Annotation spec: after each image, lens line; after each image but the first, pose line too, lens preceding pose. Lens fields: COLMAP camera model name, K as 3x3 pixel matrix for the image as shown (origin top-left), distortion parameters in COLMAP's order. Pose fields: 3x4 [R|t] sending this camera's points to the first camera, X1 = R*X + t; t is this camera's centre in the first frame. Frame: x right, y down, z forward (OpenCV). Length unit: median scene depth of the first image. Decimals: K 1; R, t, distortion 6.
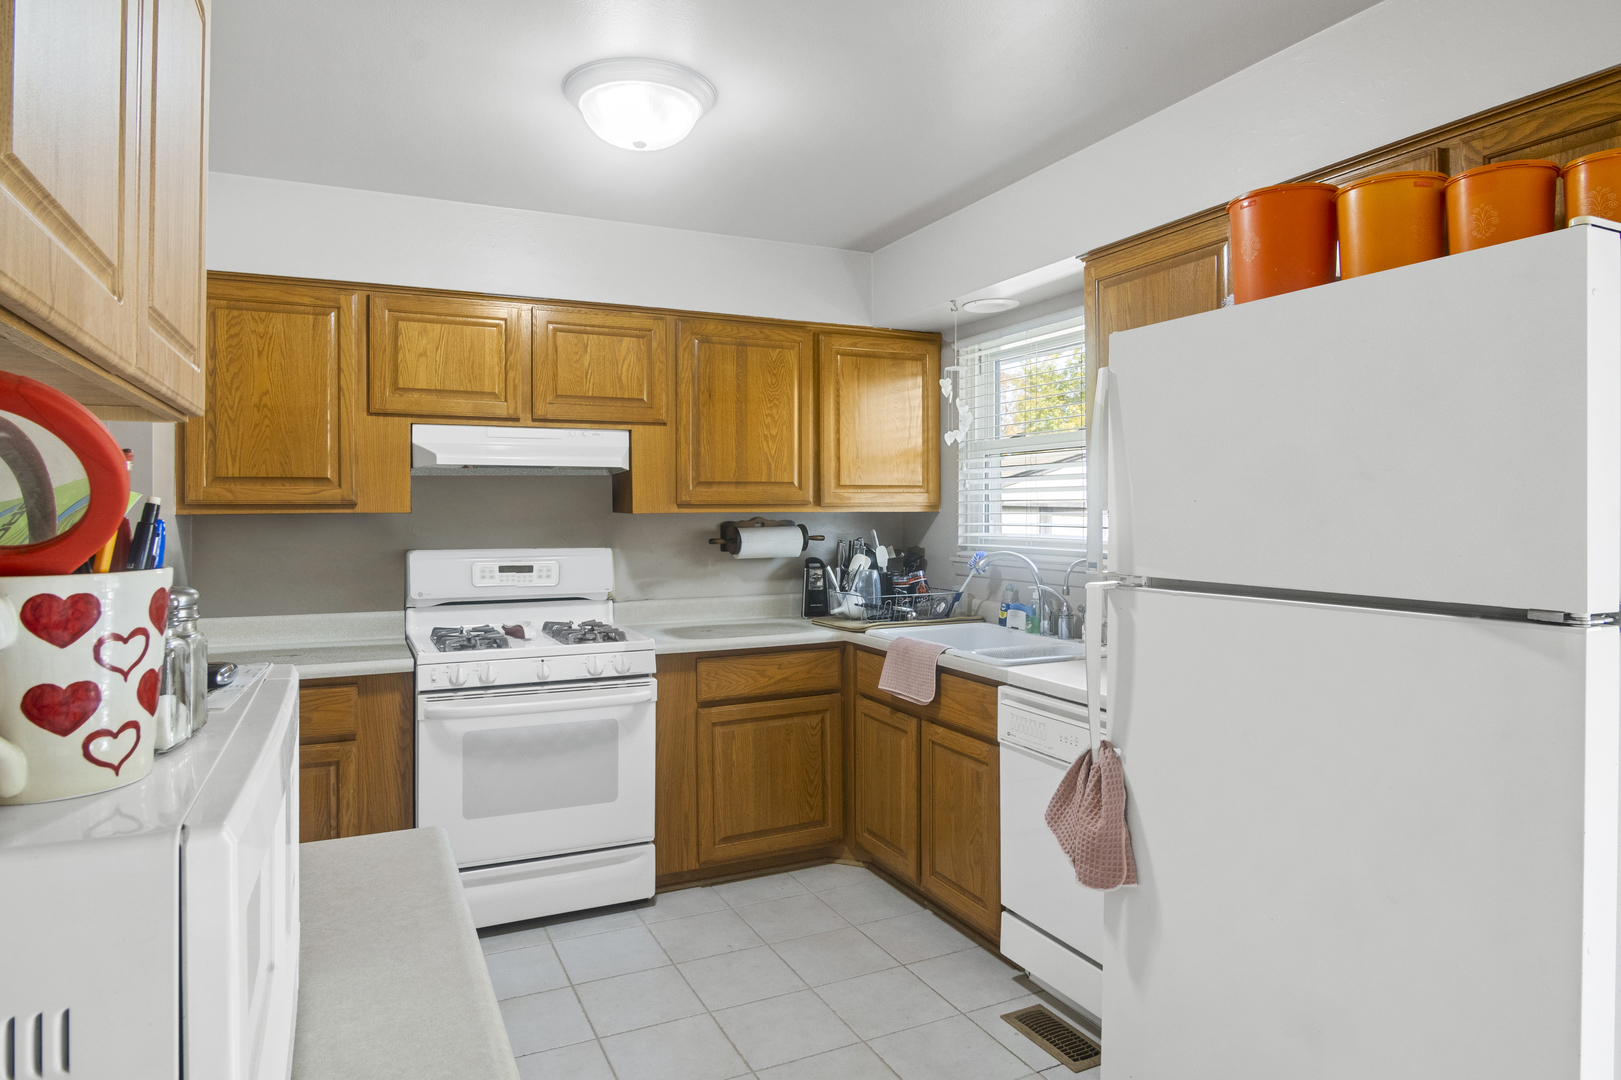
lens RADIAL K [[950.2, 0, 801.4], [0, 950.2, 514.0], [0, 0, 1]] dist [-0.009164, -0.006676]
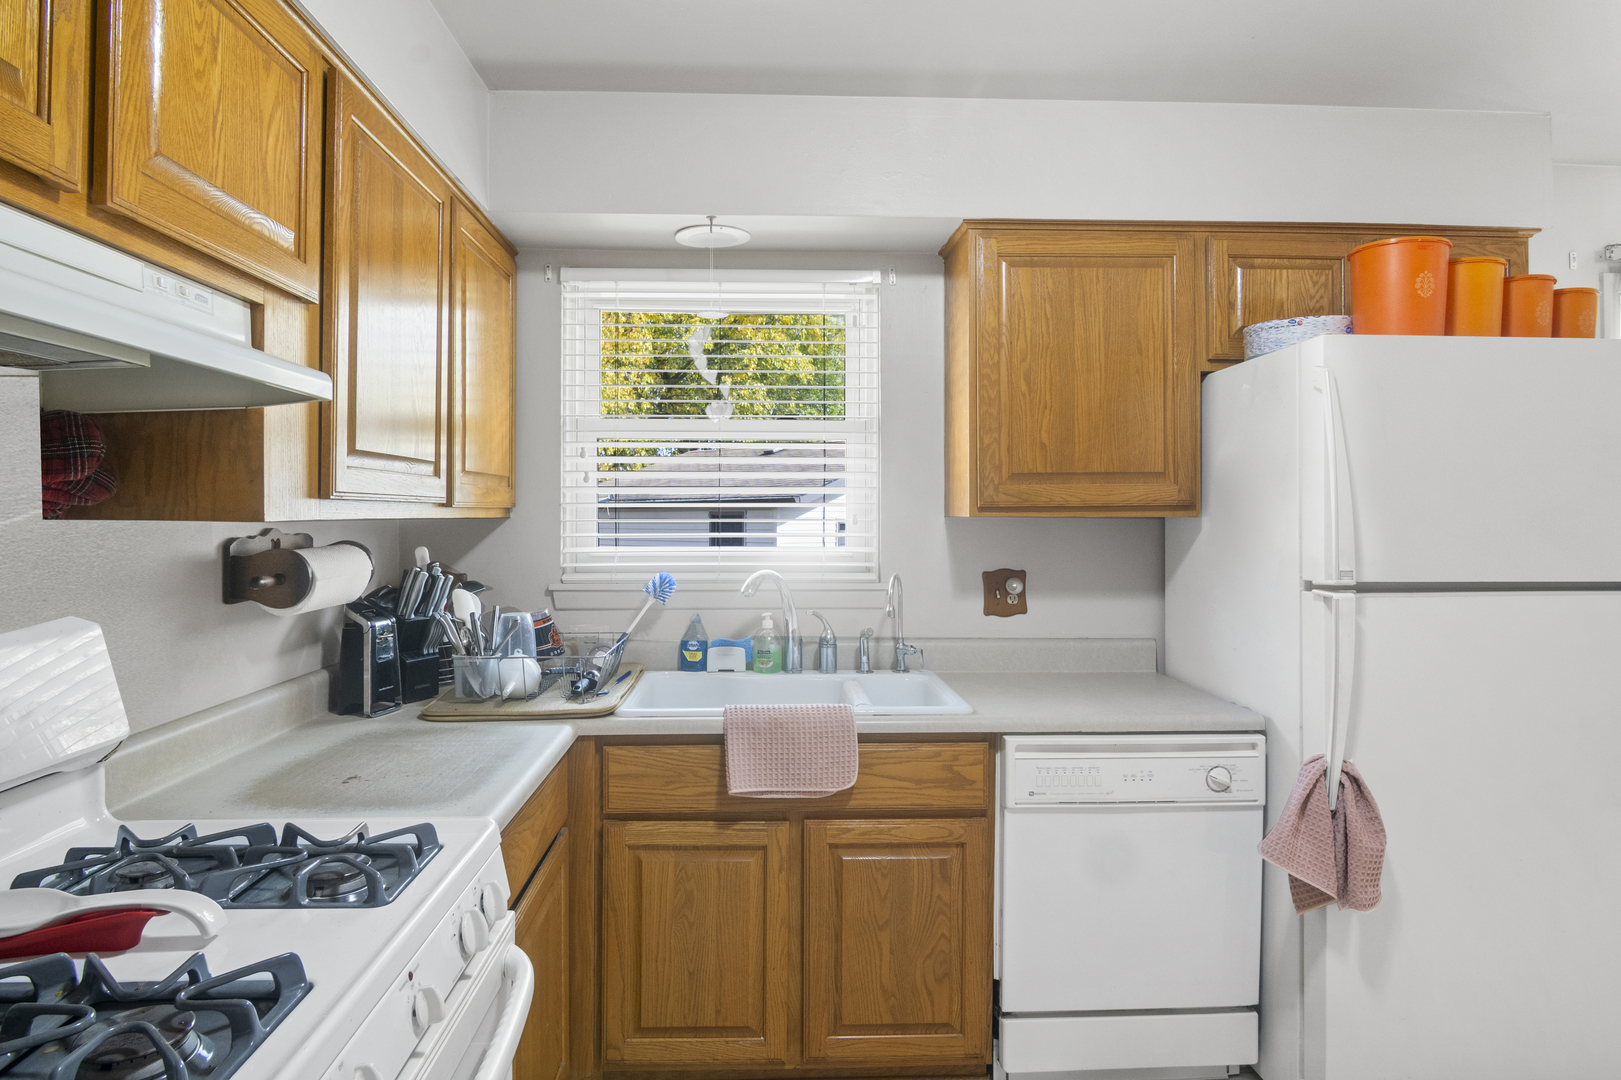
lens RADIAL K [[950.2, 0, 805.1], [0, 950.2, 523.3], [0, 0, 1]] dist [-0.009164, -0.006676]
pose [[0.391587, -0.003366, 0.920135, -0.497357], [0.000886, 0.999994, 0.003281, -0.000695], [-0.920141, -0.000470, 0.391588, 0.718832]]
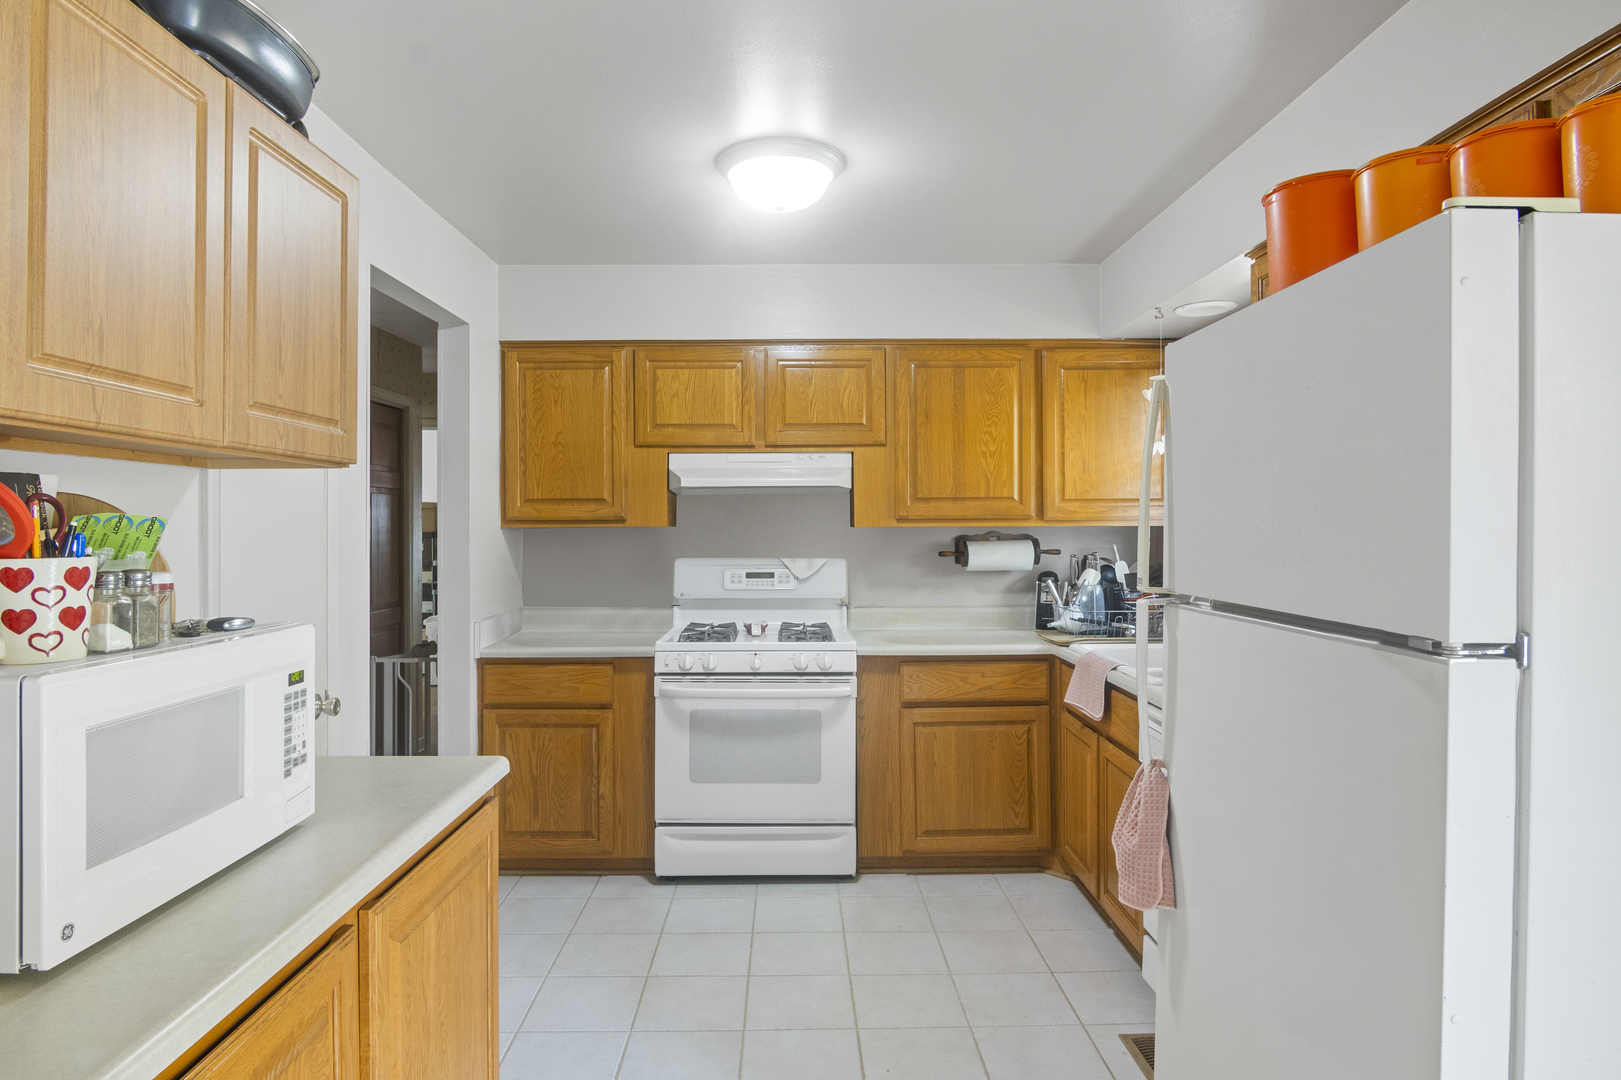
lens RADIAL K [[950.2, 0, 805.8], [0, 950.2, 529.8], [0, 0, 1]] dist [-0.009164, -0.006676]
pose [[0.909574, 0.002213, -0.415536, 0.255148], [-0.001080, 0.999995, 0.002962, -0.001271], [0.415541, -0.002246, 0.909572, -0.028871]]
